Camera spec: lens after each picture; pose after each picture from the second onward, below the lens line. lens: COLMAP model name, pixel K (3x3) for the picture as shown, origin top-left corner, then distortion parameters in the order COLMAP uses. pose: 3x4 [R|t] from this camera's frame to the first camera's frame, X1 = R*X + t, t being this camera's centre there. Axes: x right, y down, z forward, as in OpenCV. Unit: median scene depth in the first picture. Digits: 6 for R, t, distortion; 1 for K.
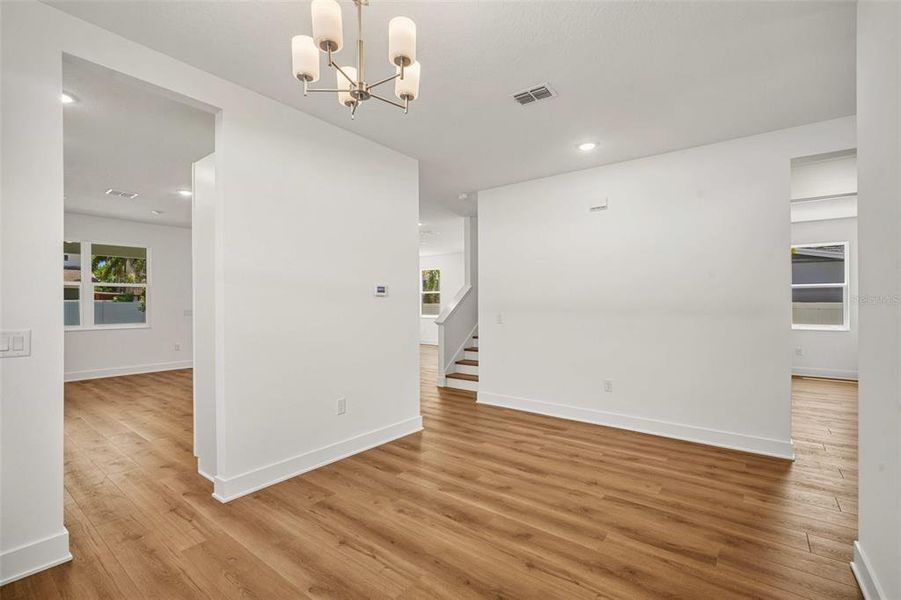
lens RADIAL K [[401.9, 0, 449.3], [0, 401.9, 296.2], [0, 0, 1]] dist [0.000236, 0.000266]
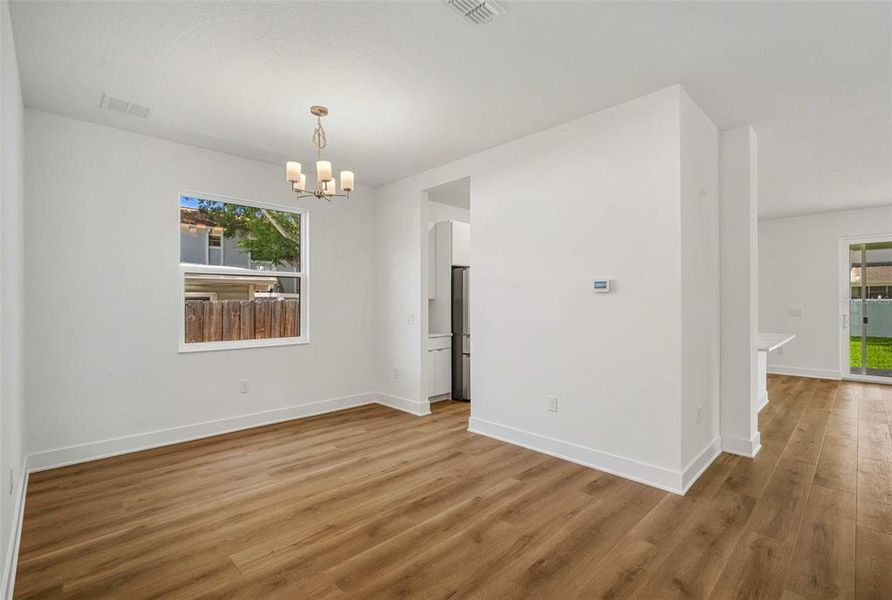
lens RADIAL K [[405.9, 0, 448.1], [0, 405.9, 304.6], [0, 0, 1]] dist [-0.001160, -0.000284]
pose [[-0.134618, 0.001036, -0.990897, 0.952778], [0.018350, 0.999831, -0.001447, 0.026968], [0.990728, -0.018377, -0.134614, 1.088616]]
